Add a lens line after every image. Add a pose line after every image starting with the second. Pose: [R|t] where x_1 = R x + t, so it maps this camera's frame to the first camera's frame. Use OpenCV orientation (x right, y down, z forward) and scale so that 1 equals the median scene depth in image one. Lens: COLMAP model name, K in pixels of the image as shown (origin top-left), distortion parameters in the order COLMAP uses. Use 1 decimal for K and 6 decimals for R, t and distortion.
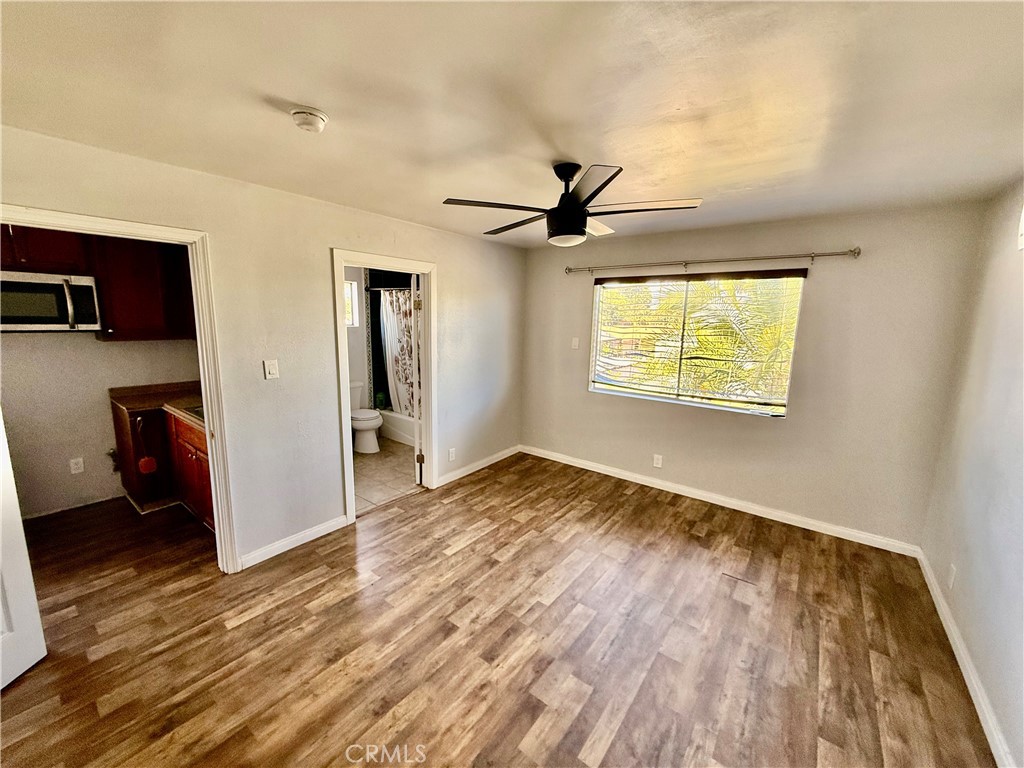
lens RADIAL K [[410.2, 0, 510.2], [0, 410.2, 384.1], [0, 0, 1]] dist [0.000371, 0.000584]
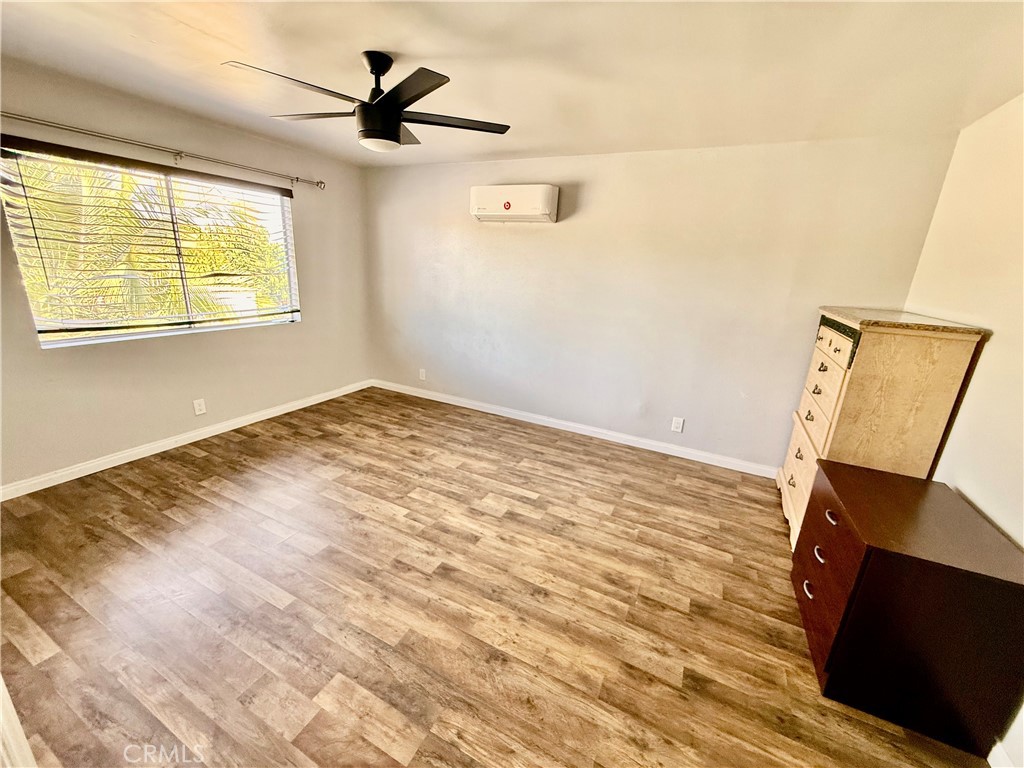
lens RADIAL K [[410.2, 0, 510.2], [0, 410.2, 384.1], [0, 0, 1]] dist [0.000371, 0.000584]
pose [[-0.192801, -0.304916, 0.932660, -1.045077], [0.103383, 0.938890, 0.328324, -0.124961], [-0.975777, 0.159722, -0.149496, 1.022106]]
